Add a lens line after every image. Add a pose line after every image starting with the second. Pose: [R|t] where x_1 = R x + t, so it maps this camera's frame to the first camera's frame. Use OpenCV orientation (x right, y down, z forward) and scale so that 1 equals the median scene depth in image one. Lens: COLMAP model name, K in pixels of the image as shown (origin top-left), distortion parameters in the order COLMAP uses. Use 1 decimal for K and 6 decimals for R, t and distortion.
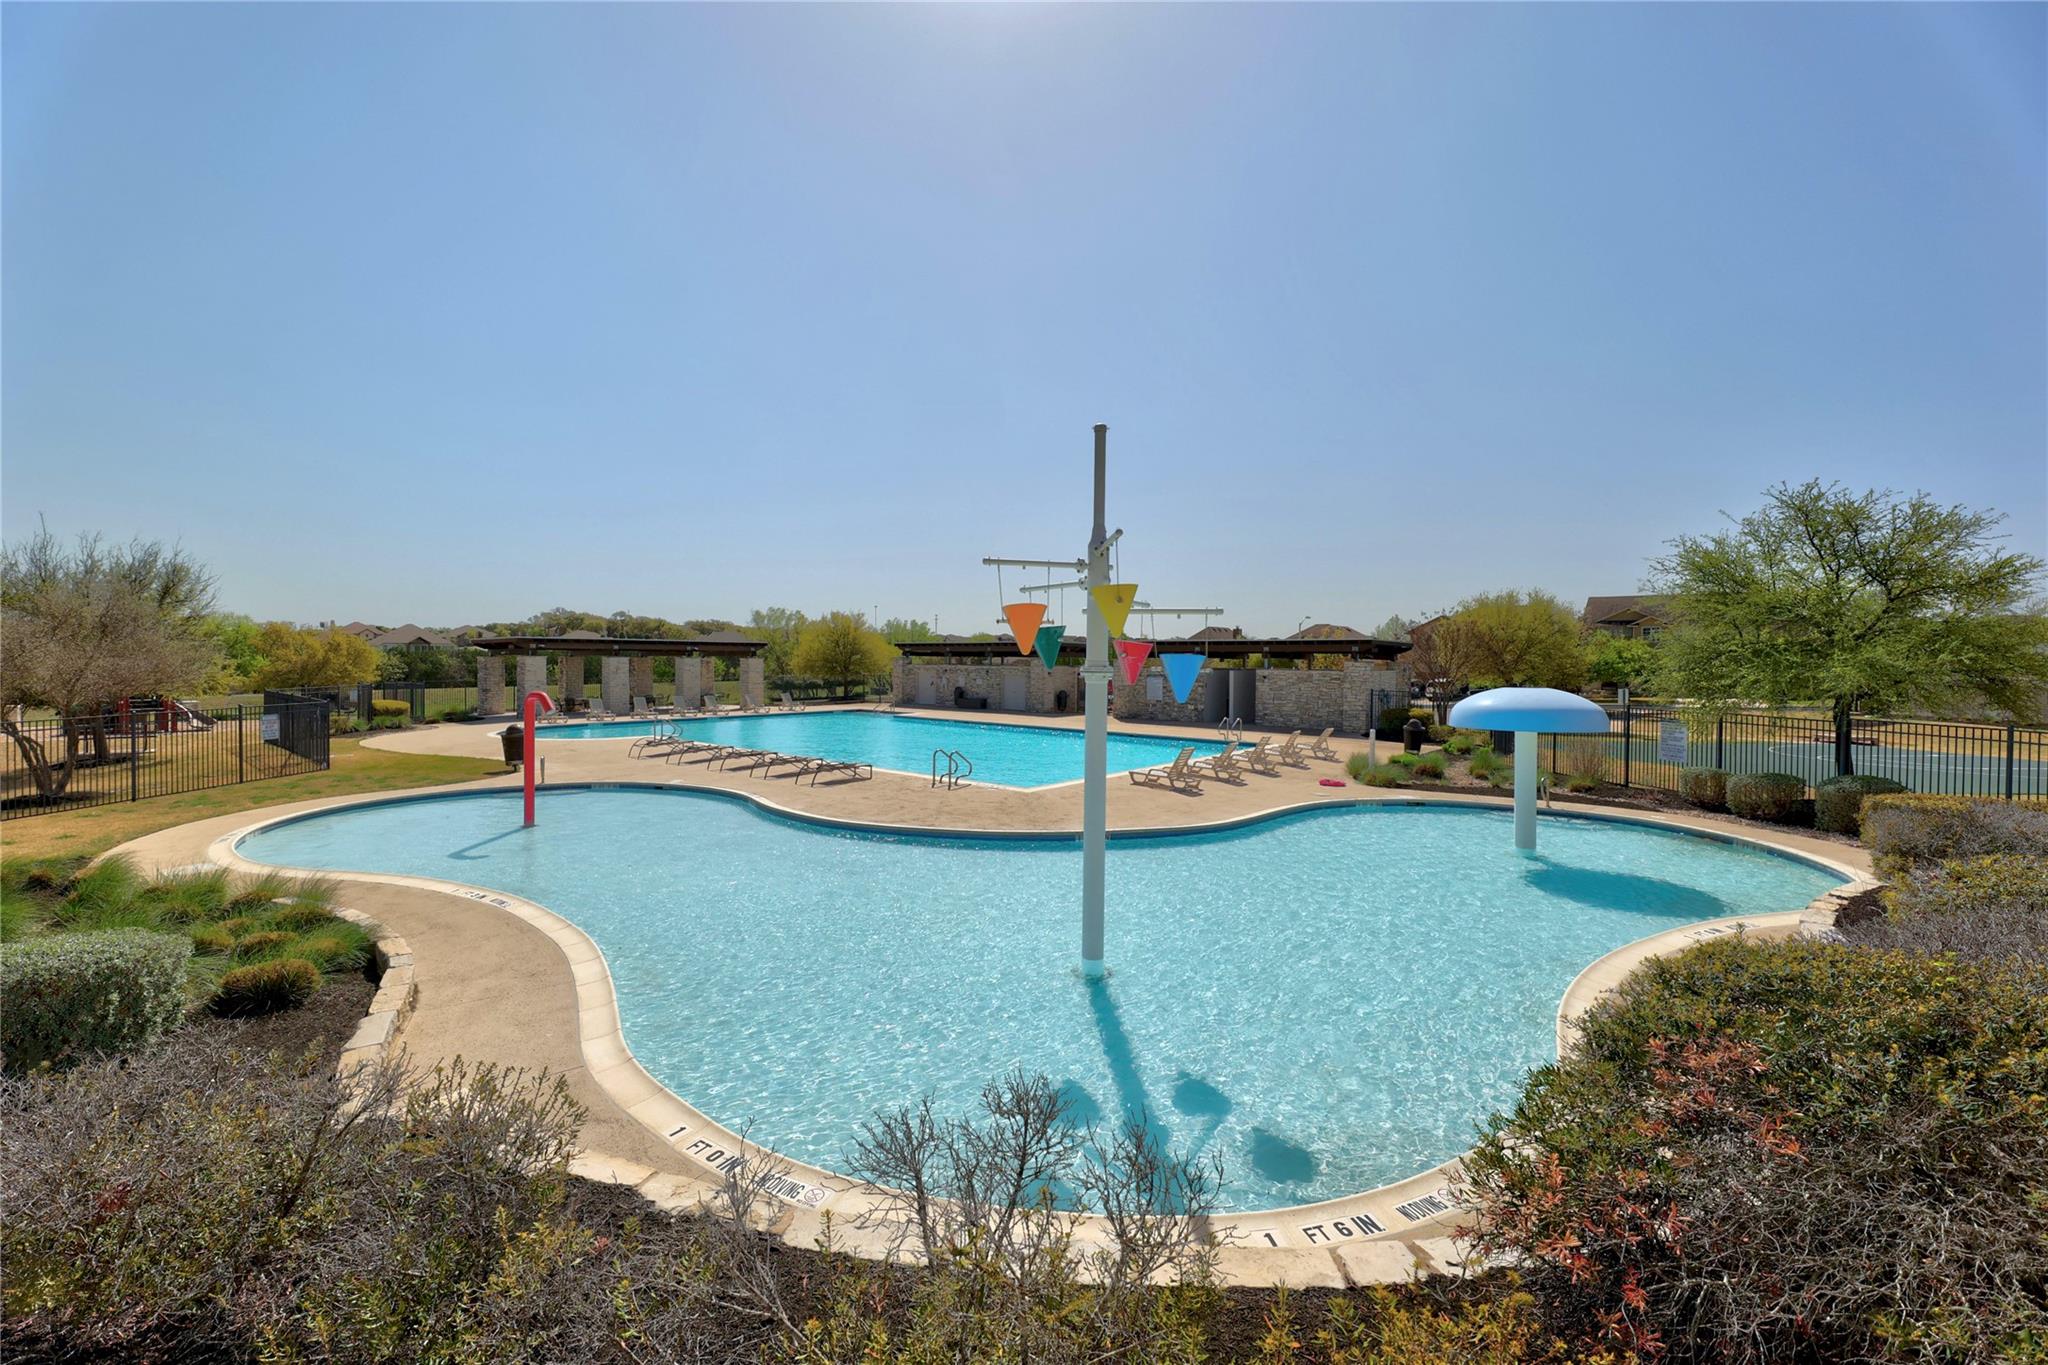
lens RADIAL K [[814.9, 0, 1025.2], [0, 814.9, 672.2], [0, 0, 1]] dist [0.007856, -0.002419]
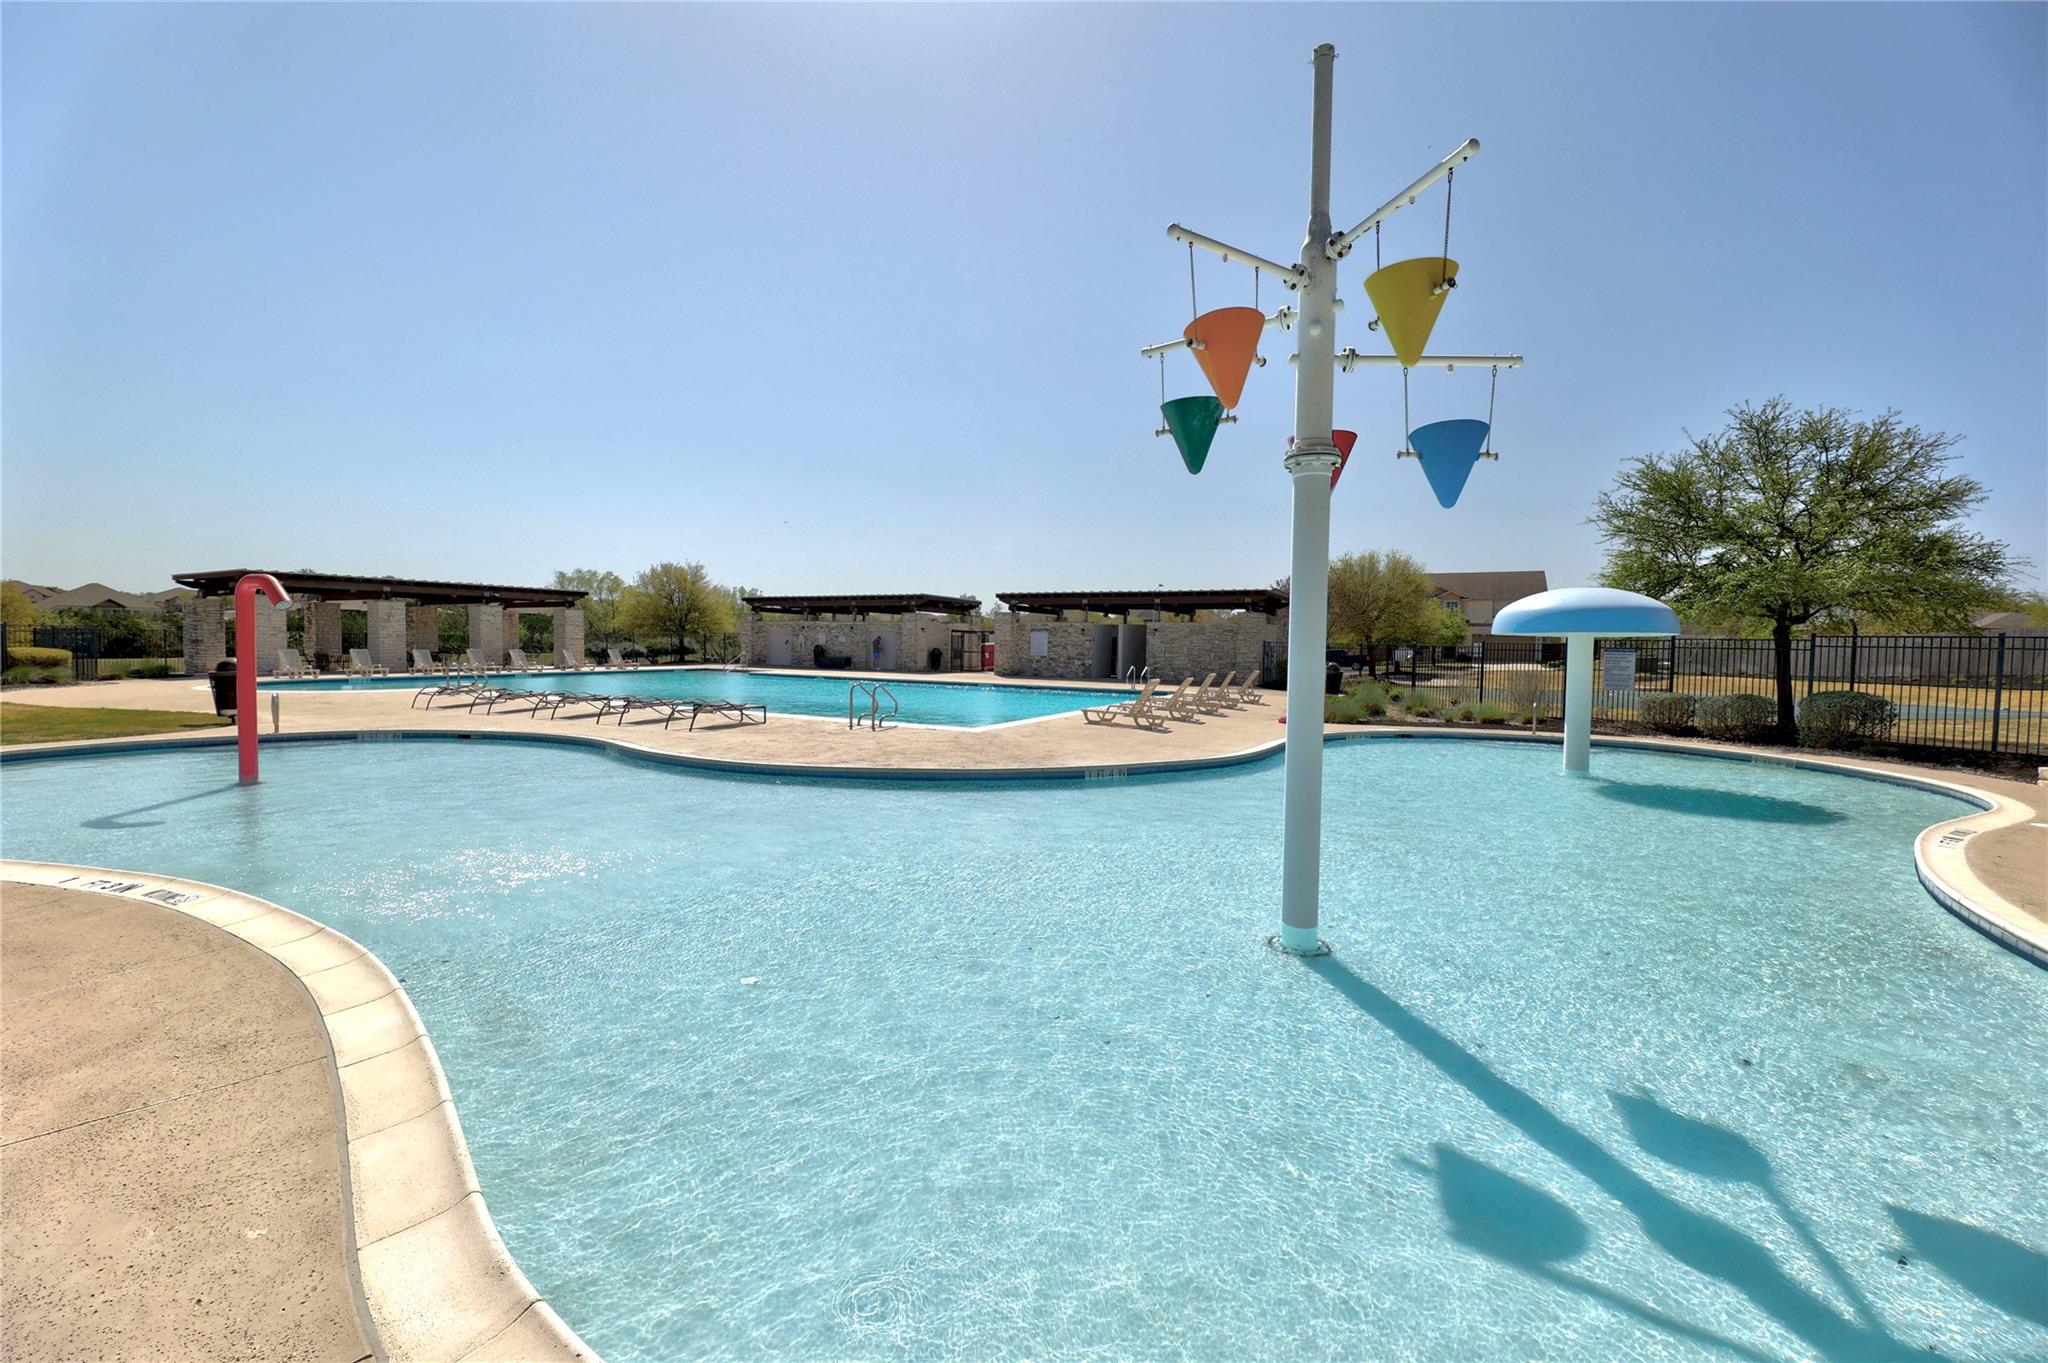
lens RADIAL K [[814.9, 0, 1043.9], [0, 814.9, 682.1], [0, 0, 1]] dist [0.007856, -0.002419]
pose [[0.977440, -0.004534, 0.211165, -0.085219], [-0.005415, 0.998903, 0.046512, 0.049061], [-0.211144, -0.046606, 0.976343, 0.156989]]
